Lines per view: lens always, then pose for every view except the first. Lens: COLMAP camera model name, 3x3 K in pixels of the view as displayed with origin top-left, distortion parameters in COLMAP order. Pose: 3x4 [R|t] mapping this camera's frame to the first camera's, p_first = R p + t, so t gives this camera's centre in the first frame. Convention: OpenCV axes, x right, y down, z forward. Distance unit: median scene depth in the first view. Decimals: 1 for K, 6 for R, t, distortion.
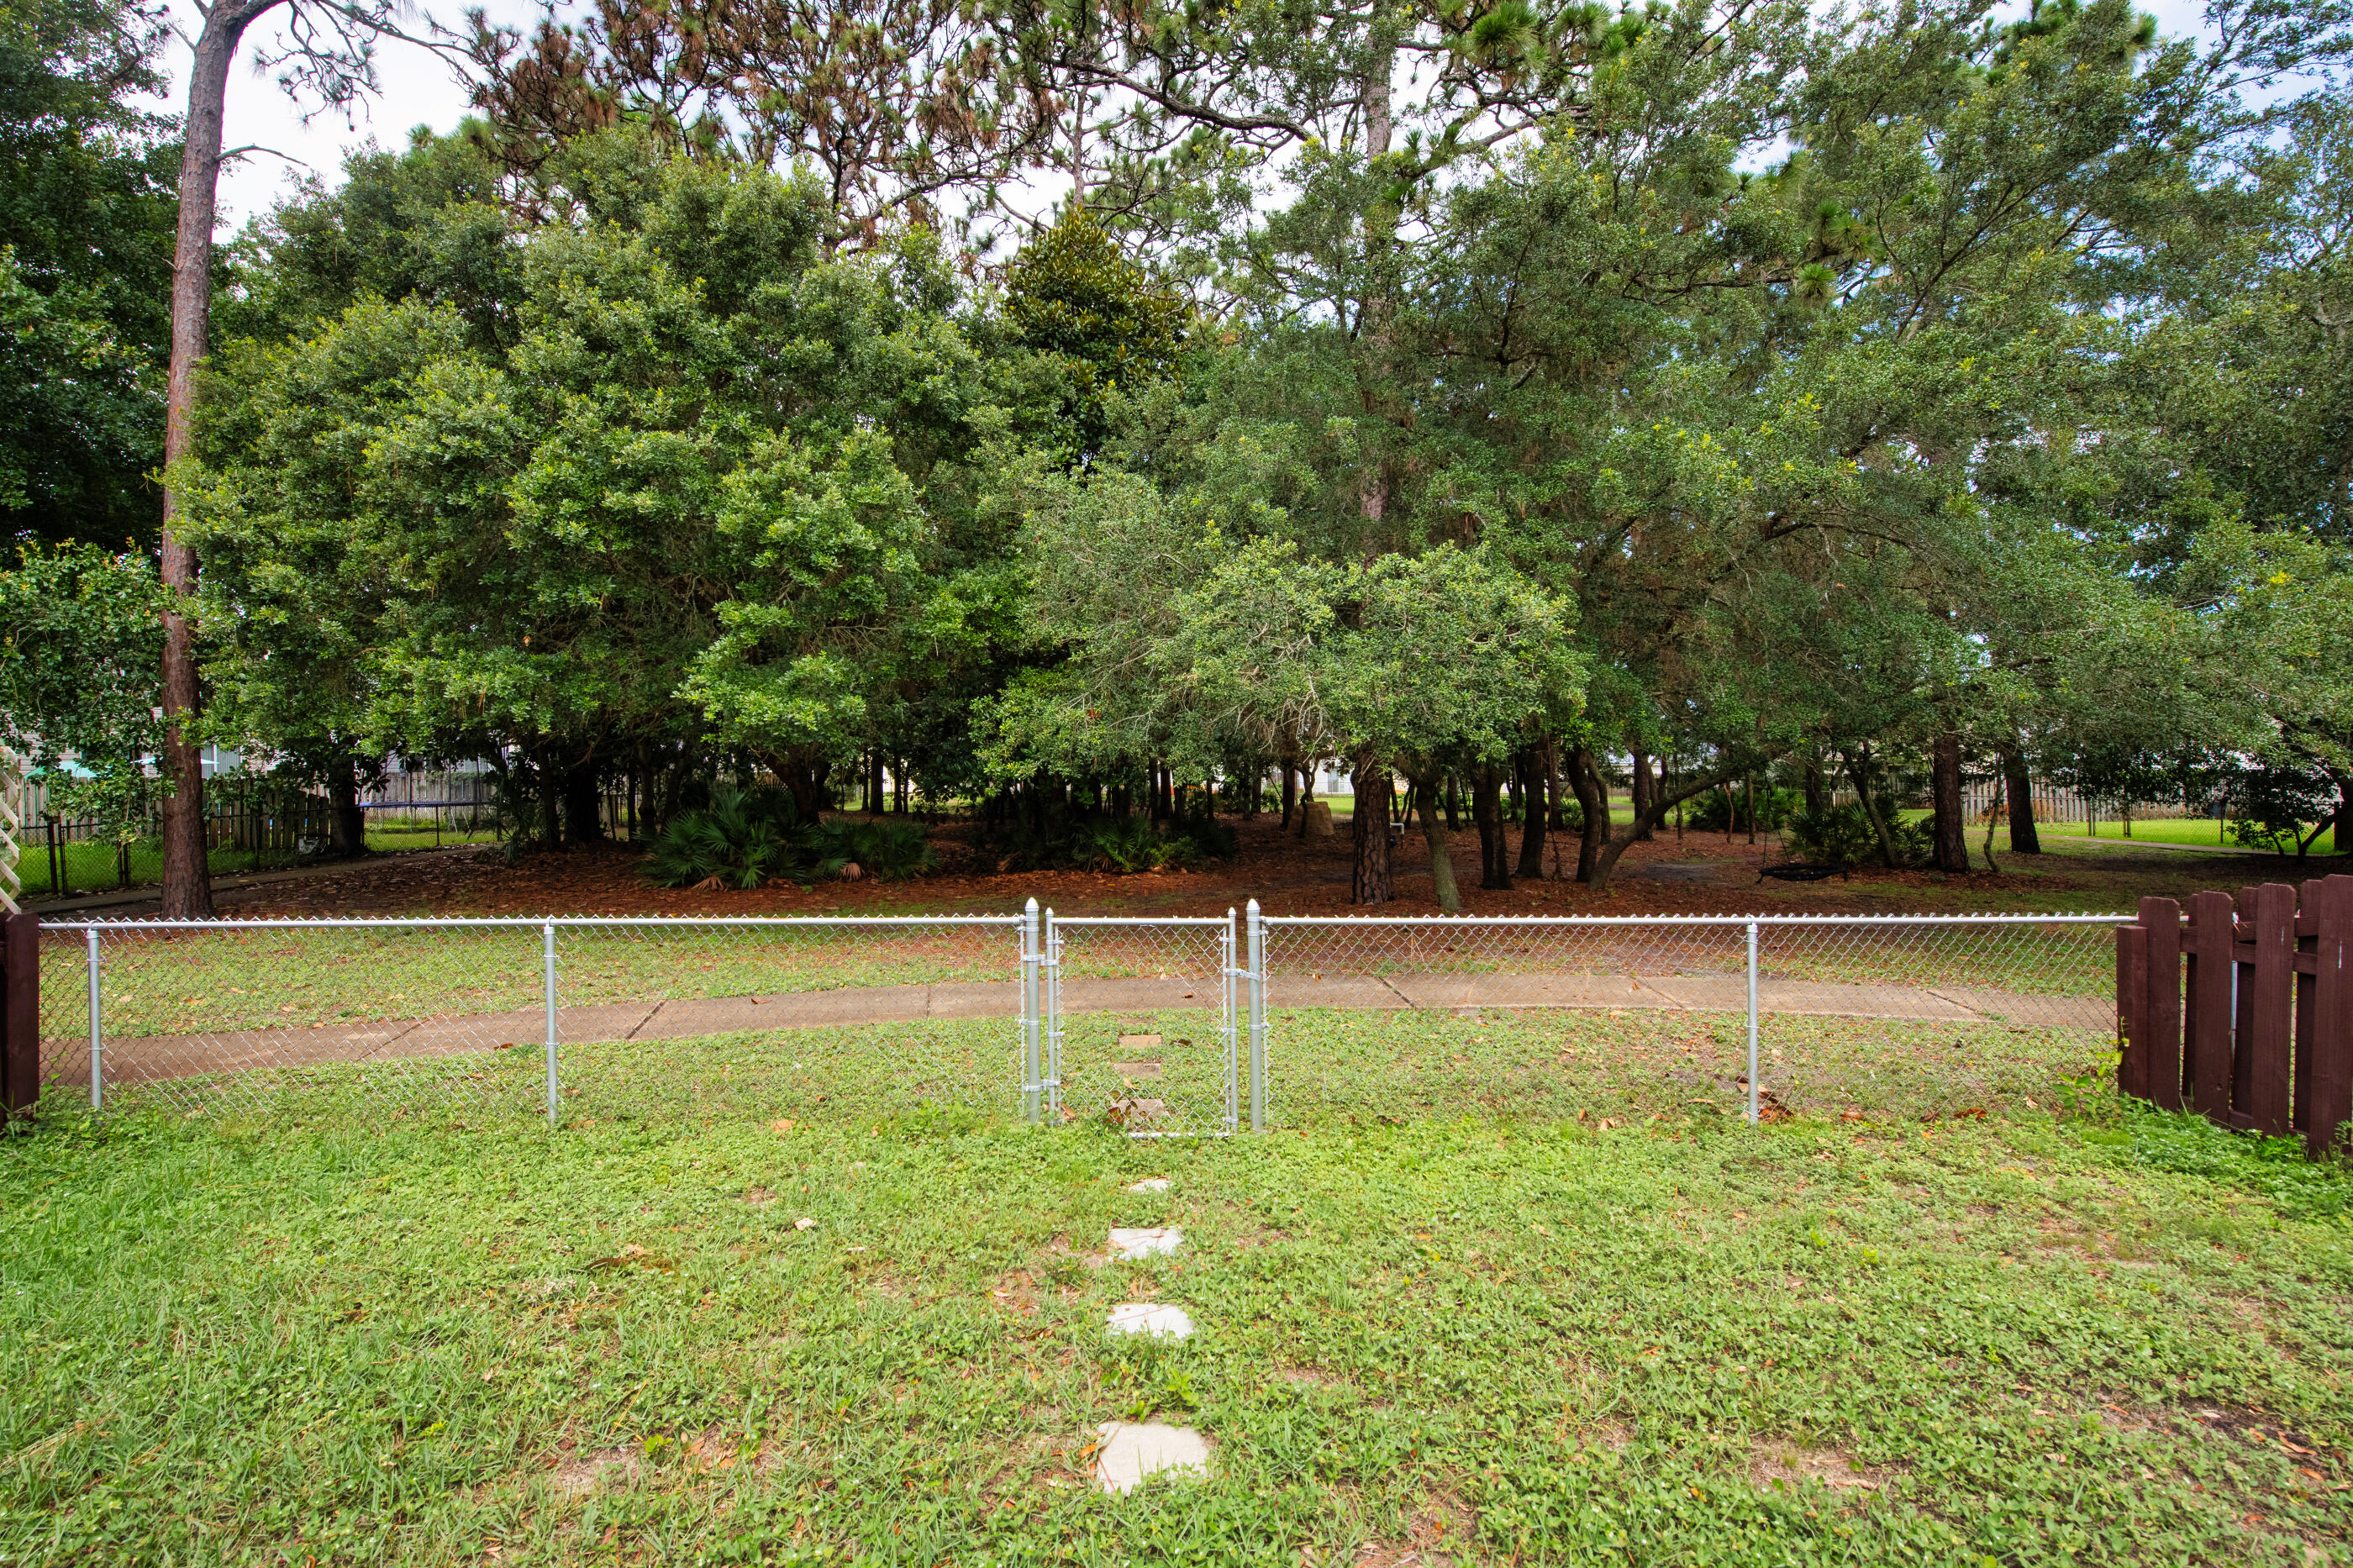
lens RADIAL K [[979.8, 0, 1159.7], [0, 979.8, 825.9], [0, 0, 1]] dist [0.003283, -0.013173]
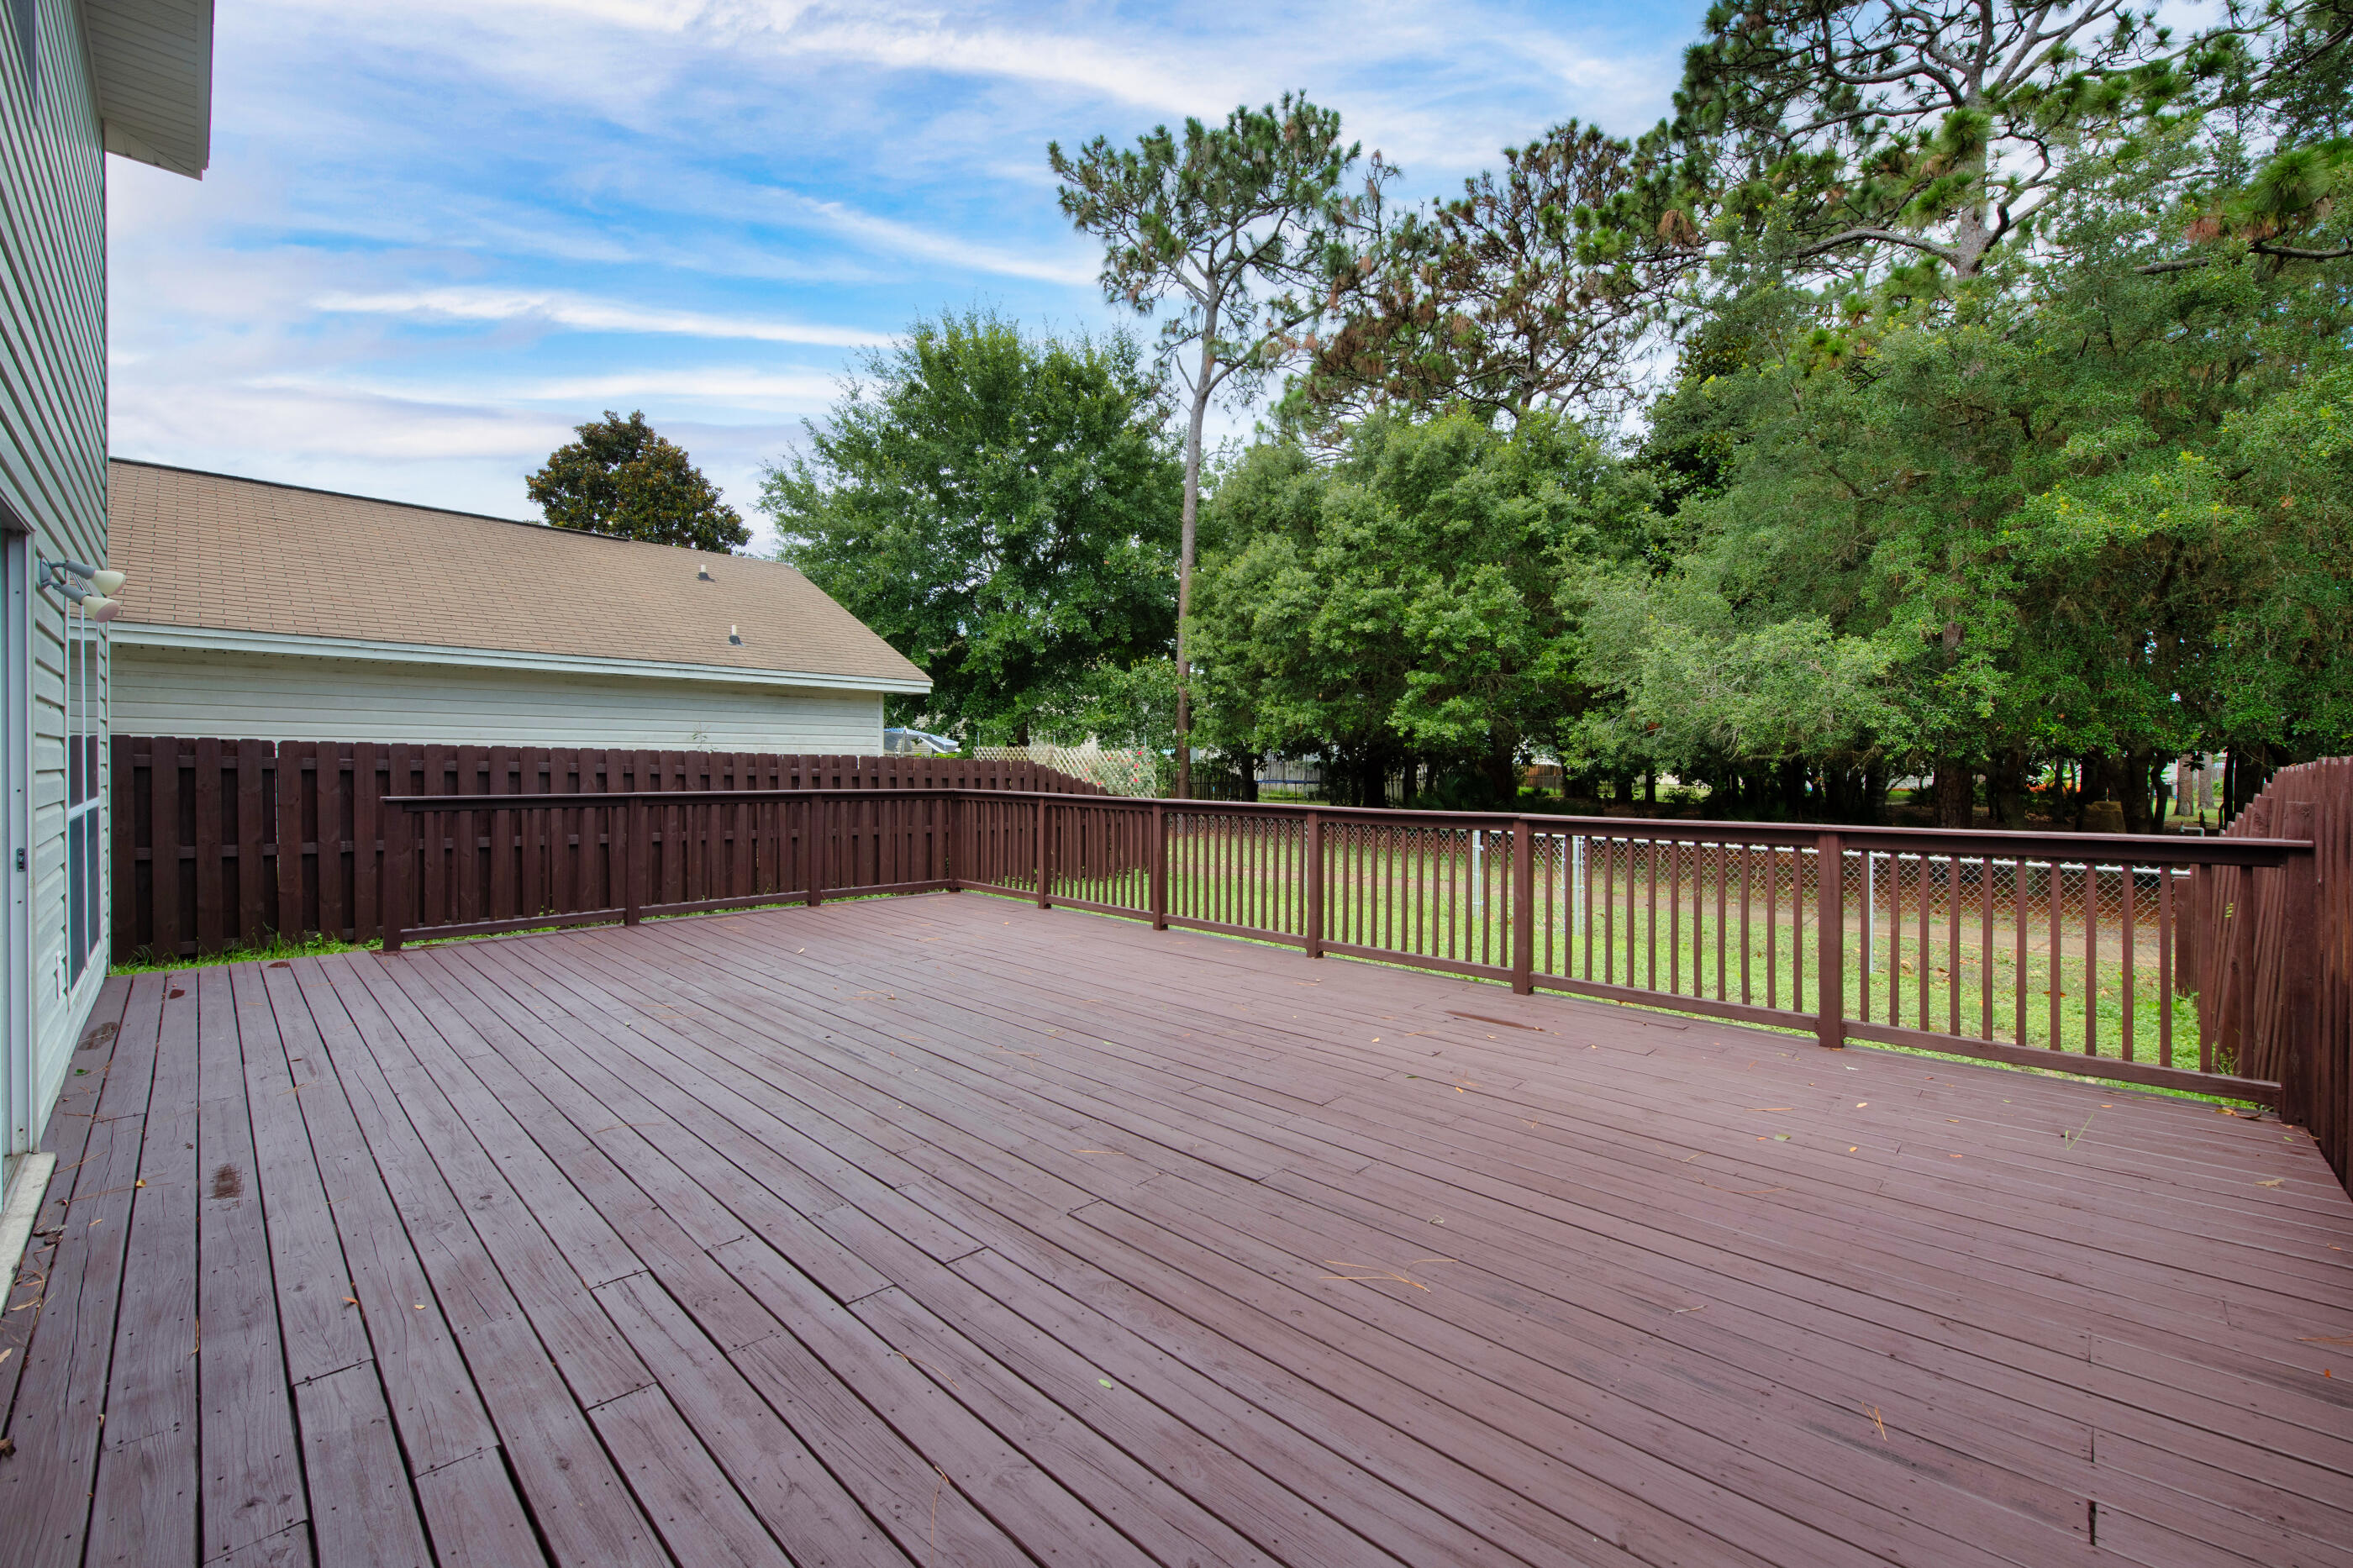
lens RADIAL K [[979.8, 0, 1159.7], [0, 979.8, 825.9], [0, 0, 1]] dist [0.003283, -0.013173]
pose [[0.704540, 0.047281, -0.708087, 0.527412], [-0.033572, 0.998882, 0.033294, 0.007750], [0.708870, 0.000315, 0.705339, -0.602996]]
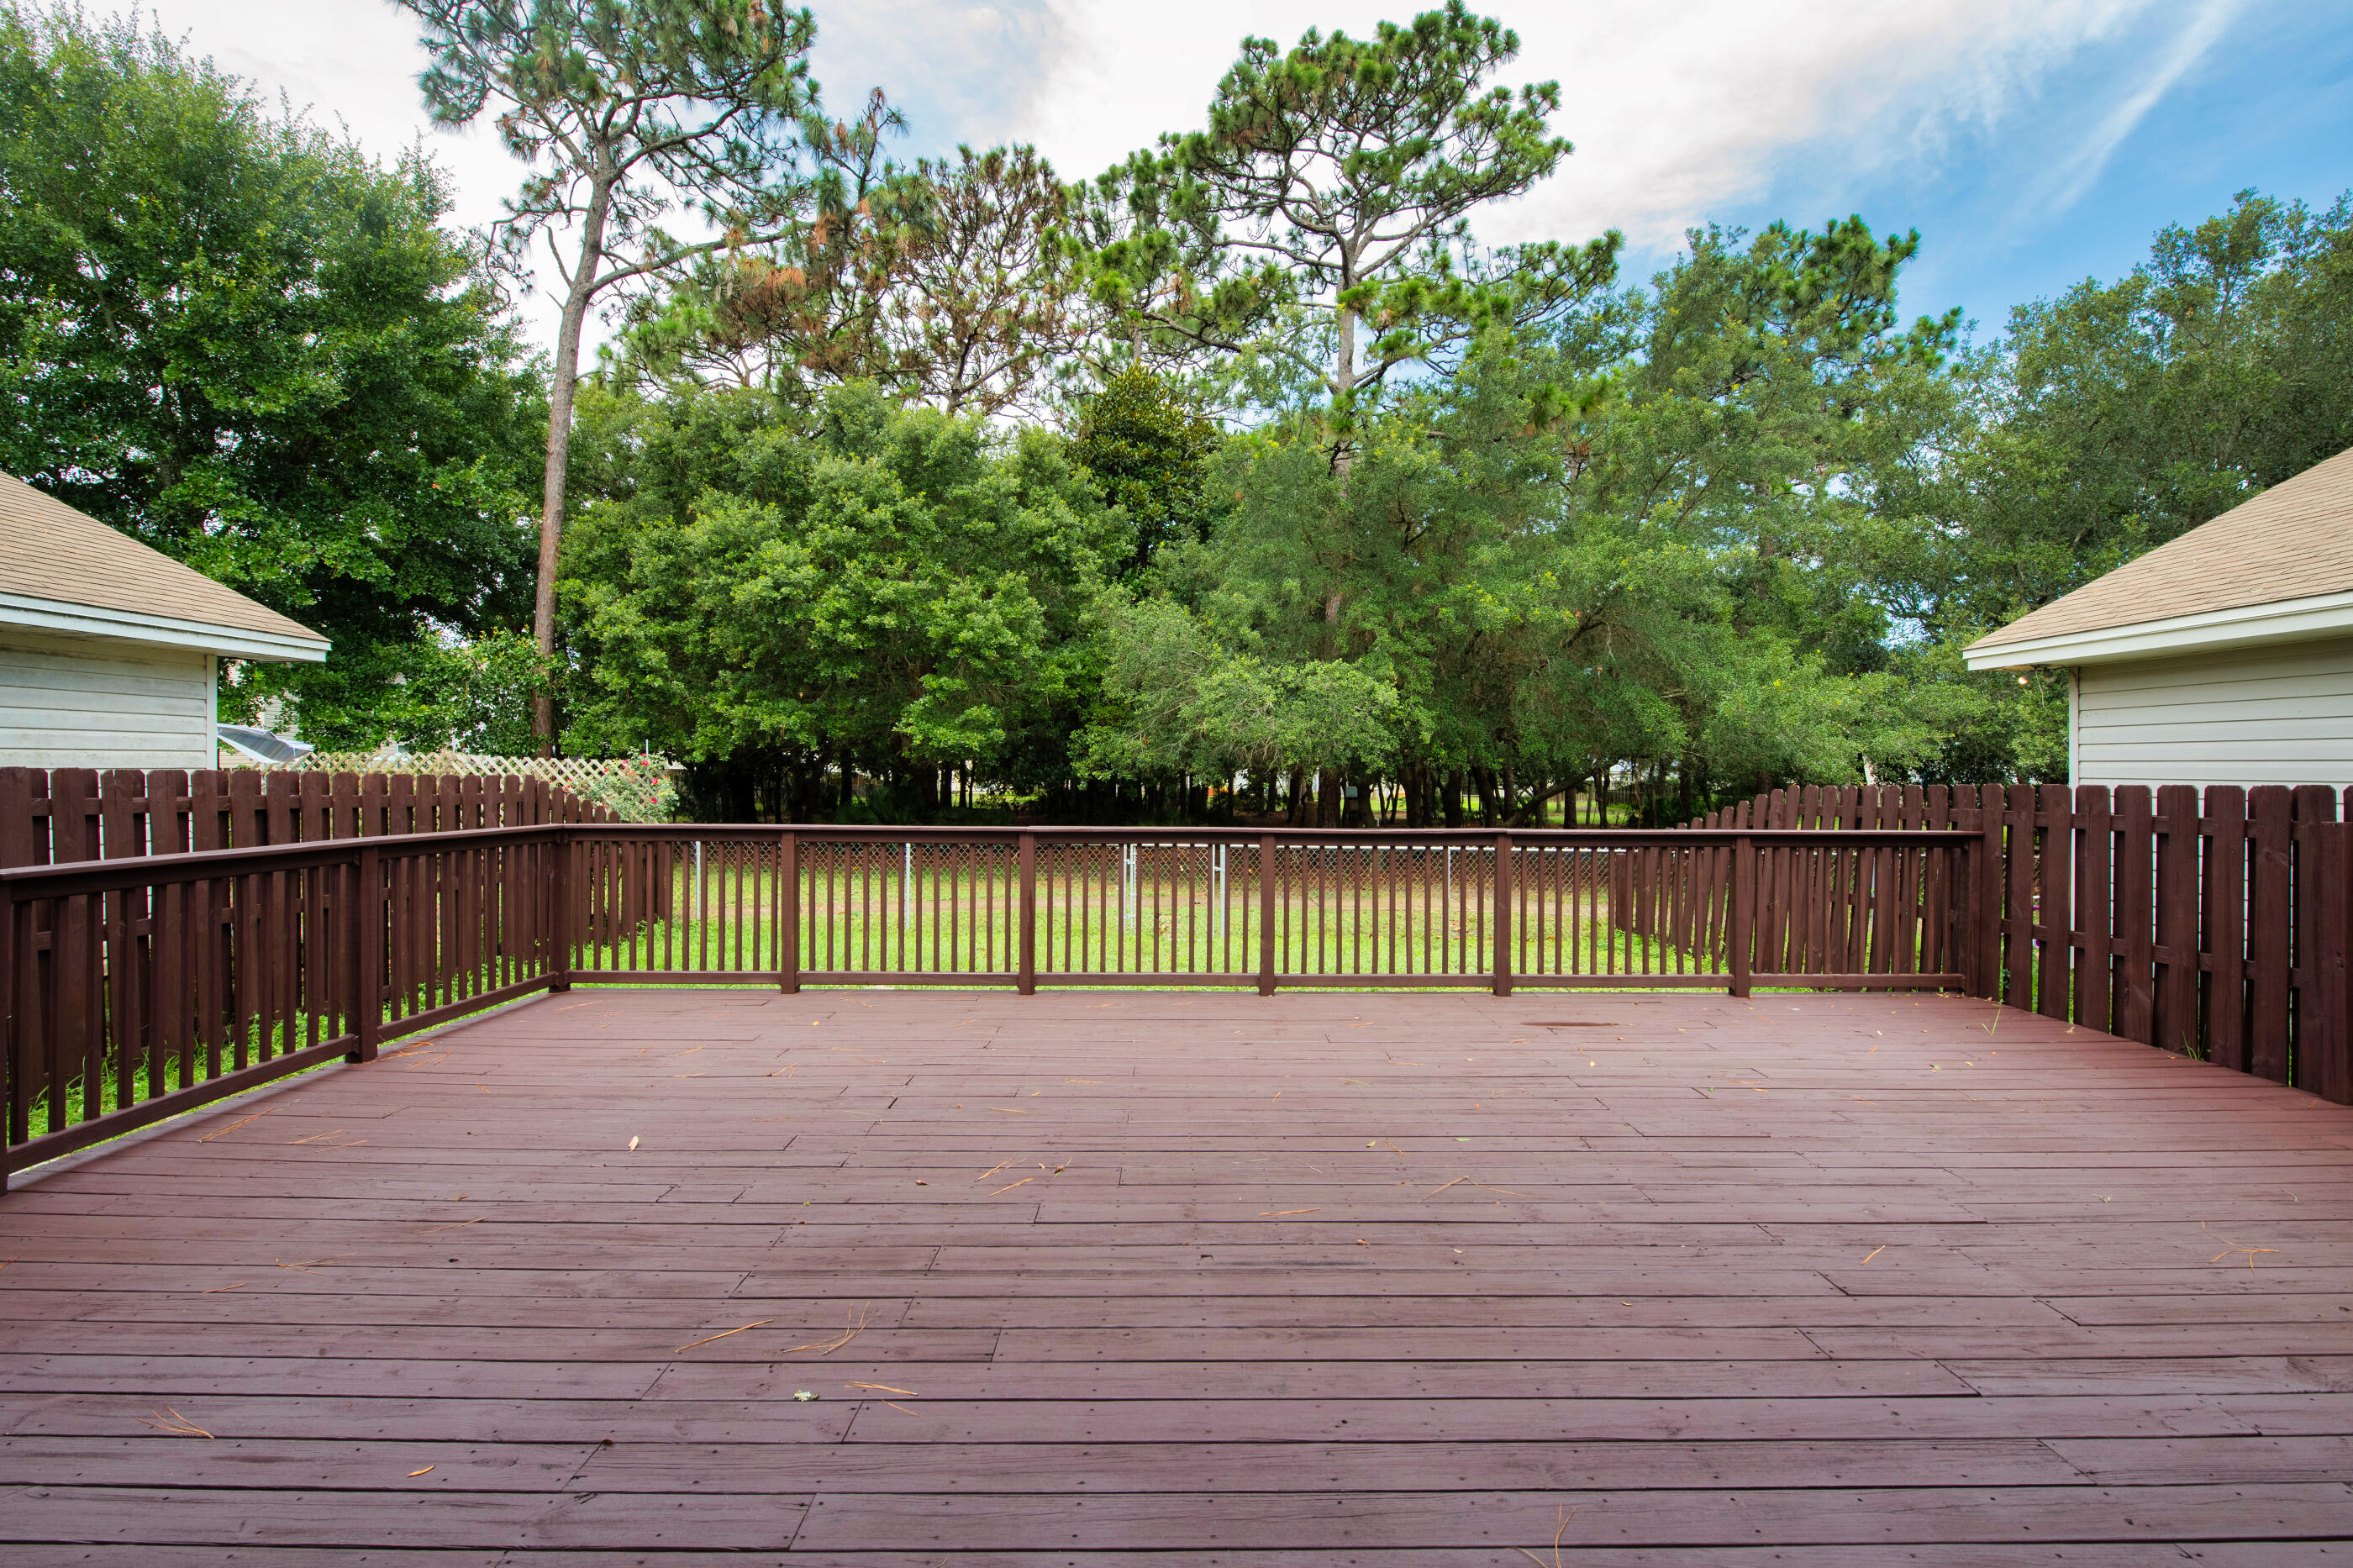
lens RADIAL K [[948.3, 0, 1184.5], [0, 948.3, 881.3], [0, 0, 1]] dist [-0.025198, 0.000492]
pose [[0.999970, 0.007333, -0.002501, 0.003470], [-0.007130, 0.997295, 0.073151, 0.000670], [0.003031, -0.073131, 0.997318, -0.656990]]
